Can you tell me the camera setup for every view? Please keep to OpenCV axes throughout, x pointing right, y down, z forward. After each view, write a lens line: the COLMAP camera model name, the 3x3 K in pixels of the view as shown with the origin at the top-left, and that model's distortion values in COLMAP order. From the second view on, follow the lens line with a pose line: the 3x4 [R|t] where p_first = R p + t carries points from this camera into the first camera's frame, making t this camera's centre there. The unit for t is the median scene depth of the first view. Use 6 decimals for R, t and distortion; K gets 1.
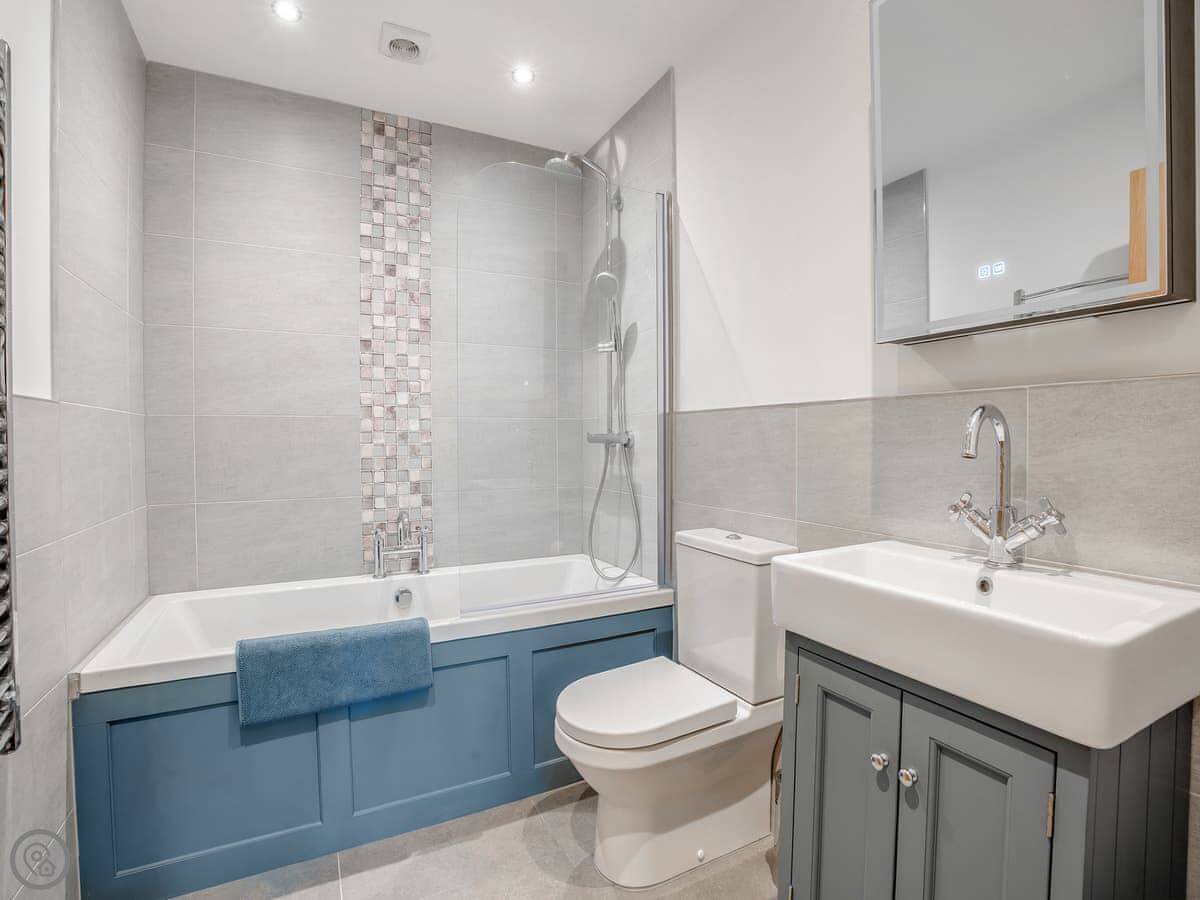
lens RADIAL K [[611.3, 0, 600.0], [0, 611.3, 450.0], [0, 0, 1]] dist [-0.099726, 0.043913]
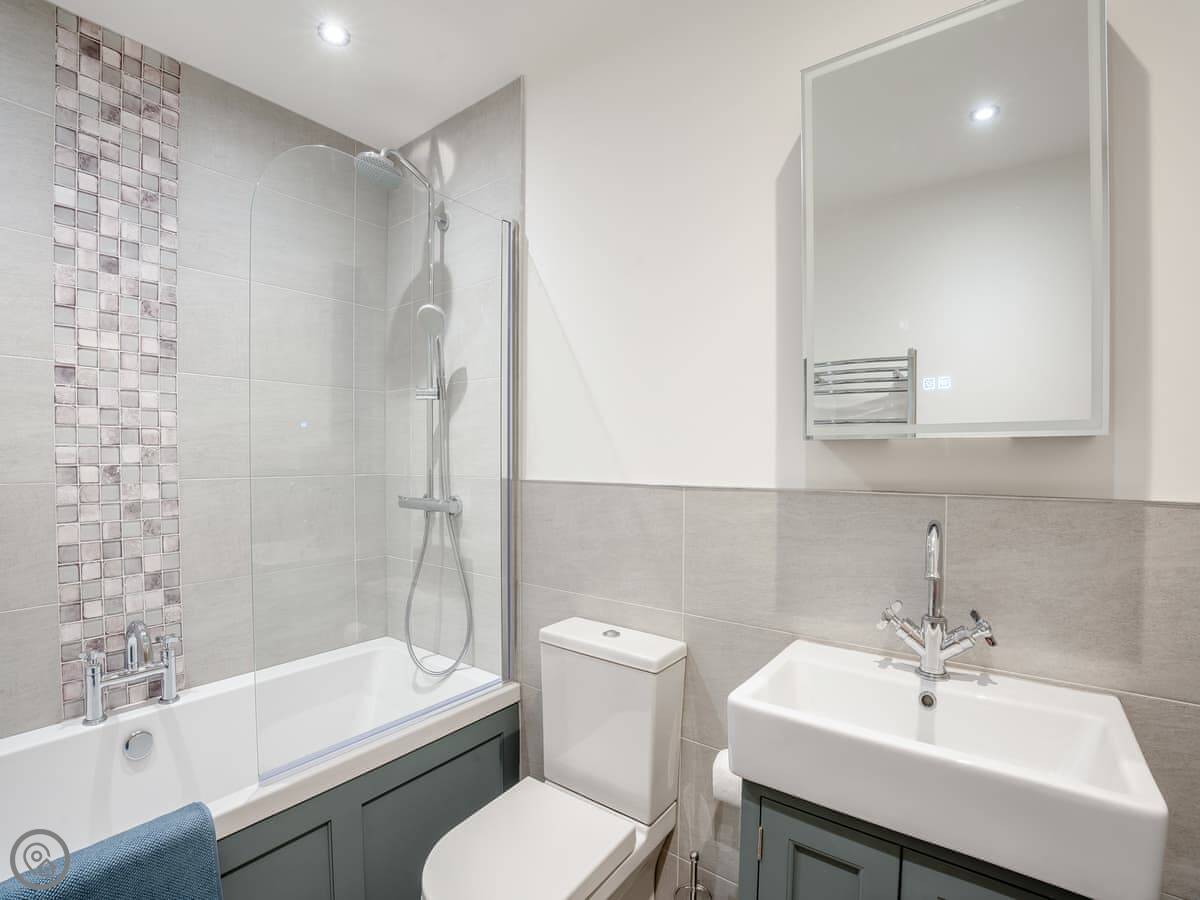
lens RADIAL K [[569.4, 0, 569.8], [0, 569.4, 447.6], [0, 0, 1]] dist [-0.069557, 0.018432]
pose [[0.899374, 0.005609, 0.437144, -0.151151], [-0.007367, 0.999970, 0.002325, -0.098795], [-0.437118, -0.005311, 0.899388, 0.219352]]
